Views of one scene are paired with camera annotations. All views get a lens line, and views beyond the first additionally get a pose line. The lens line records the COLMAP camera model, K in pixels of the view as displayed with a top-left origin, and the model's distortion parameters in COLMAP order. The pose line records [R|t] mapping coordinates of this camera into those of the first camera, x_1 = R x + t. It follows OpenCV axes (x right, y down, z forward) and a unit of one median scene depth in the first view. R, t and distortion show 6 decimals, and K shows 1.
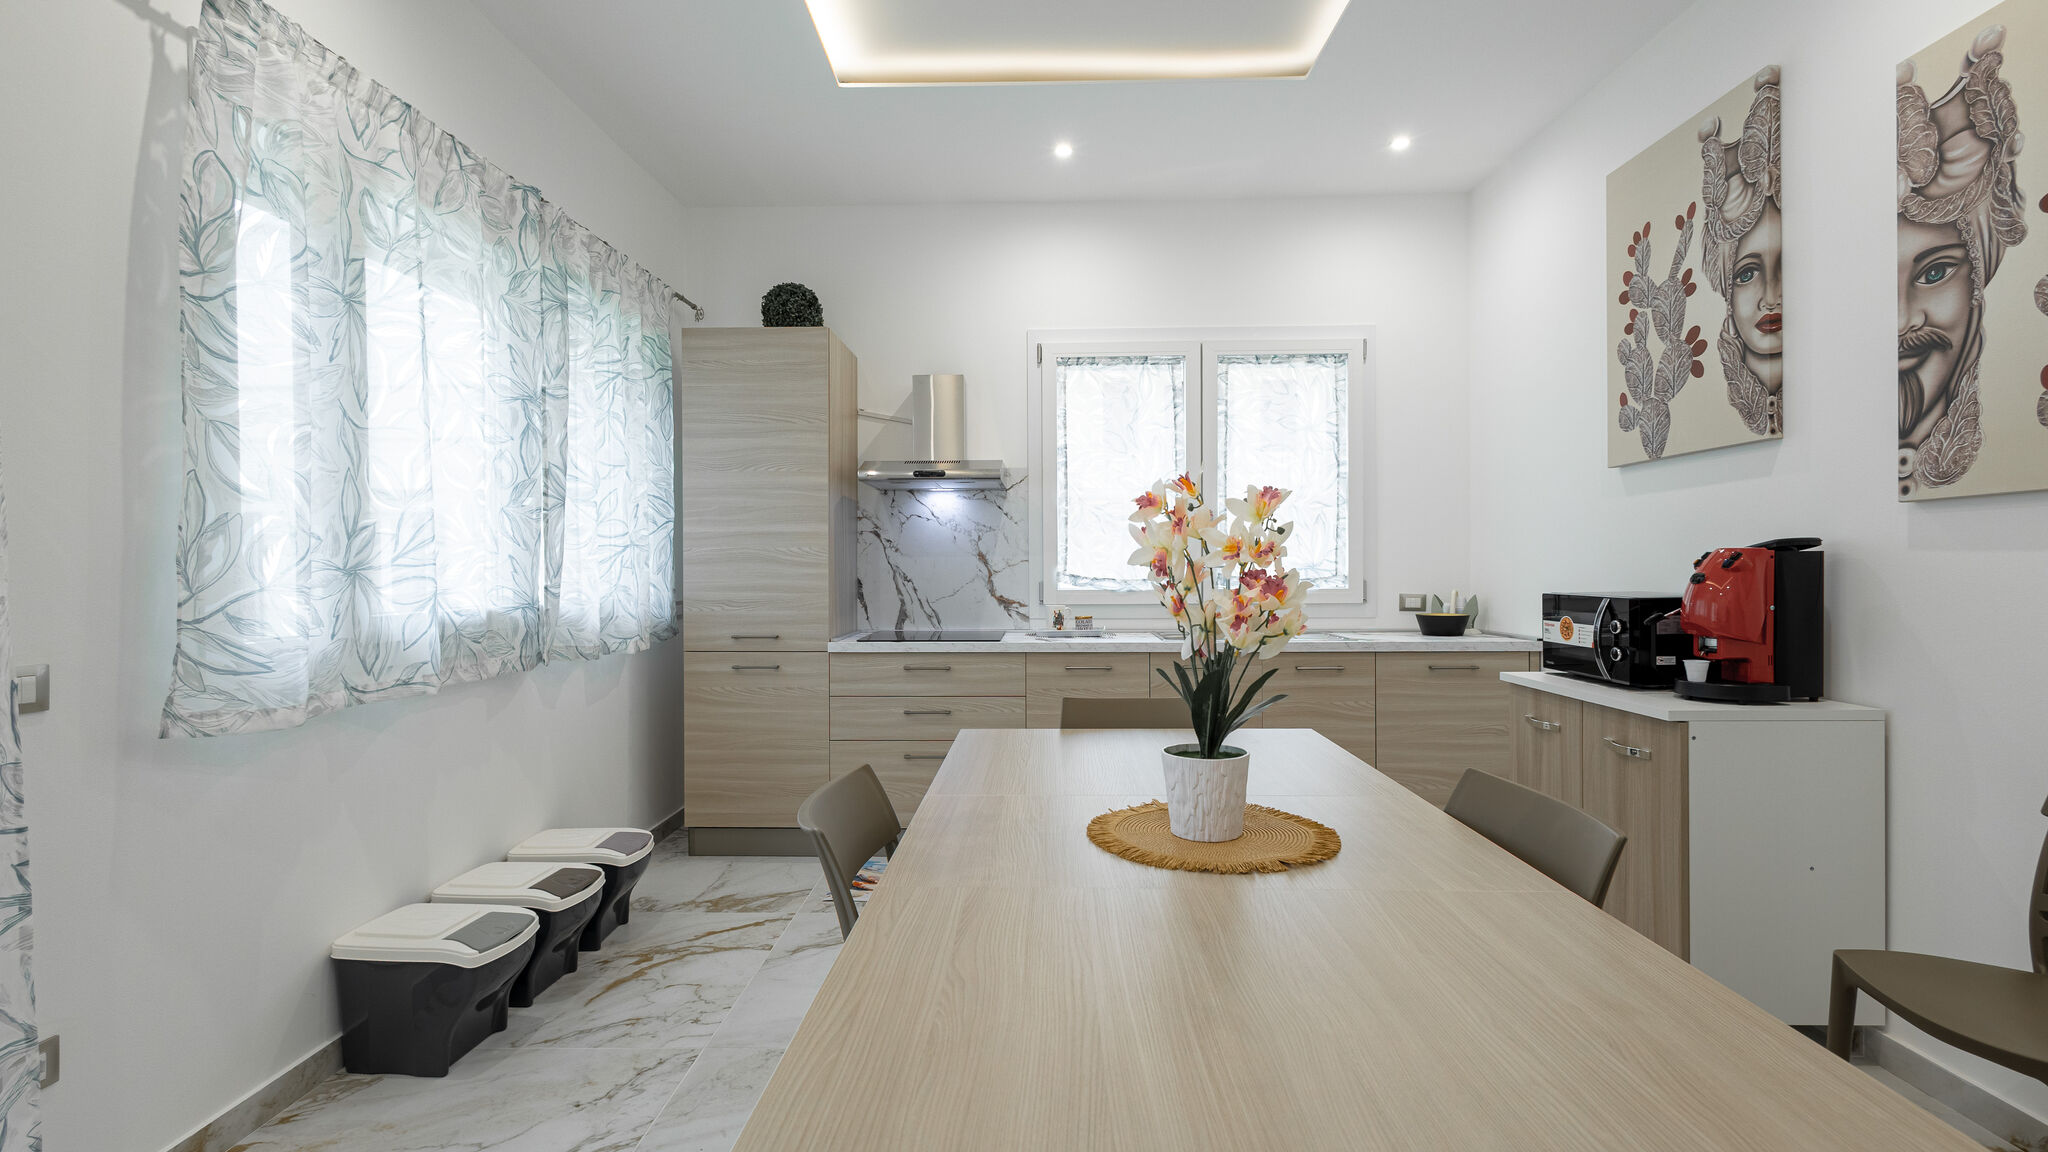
lens RADIAL K [[920.0, 0, 1024.0], [0, 920.0, 576.0], [0, 0, 1]] dist [0.029464, -0.007146]
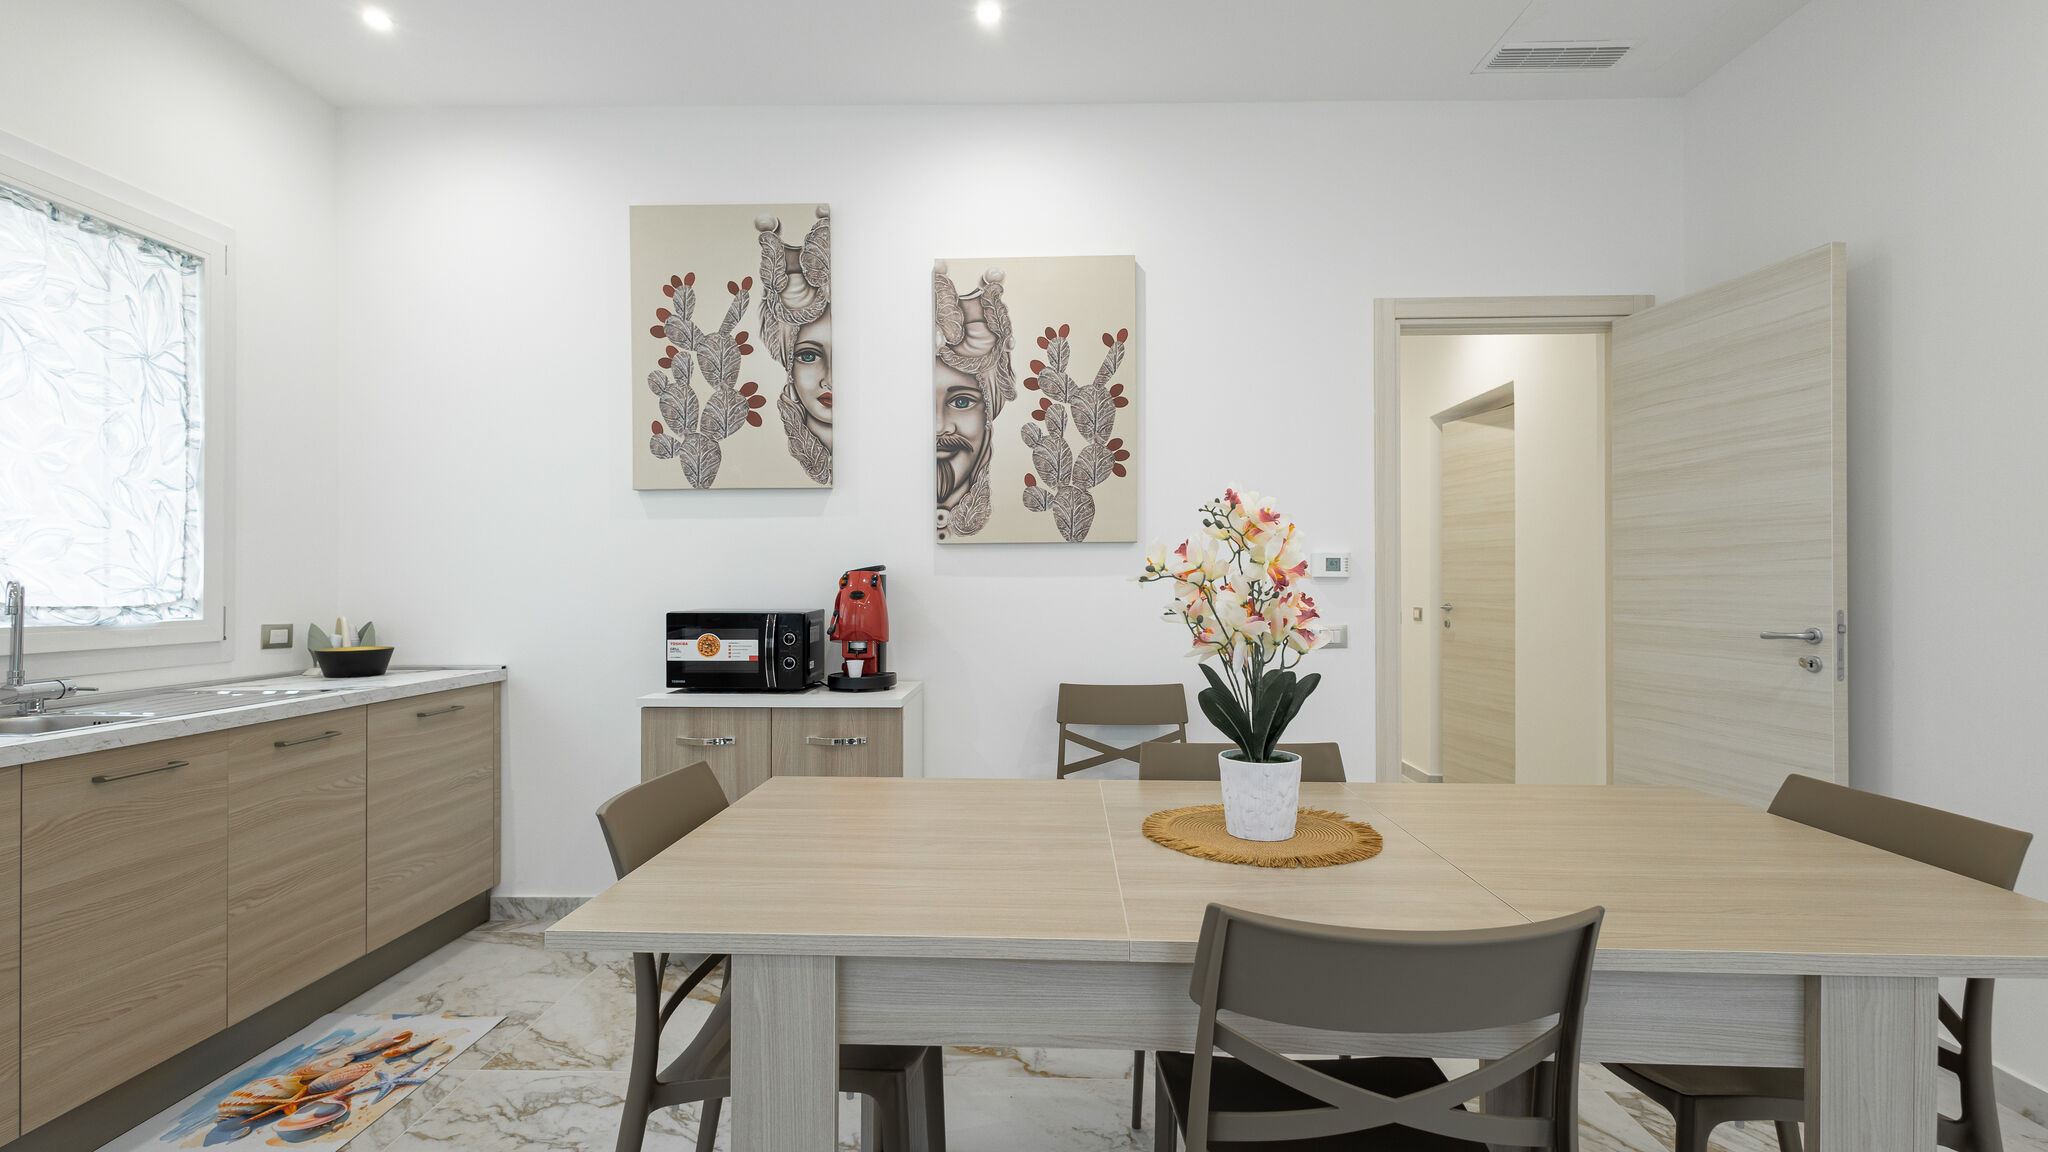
lens RADIAL K [[920.0, 0, 1024.0], [0, 920.0, 576.0], [0, 0, 1]] dist [0.029464, -0.007146]
pose [[0.045710, 0.011397, 0.998890, -0.462443], [0.009986, 0.999880, -0.011865, -0.005739], [-0.998905, 0.010518, 0.045591, 0.652009]]
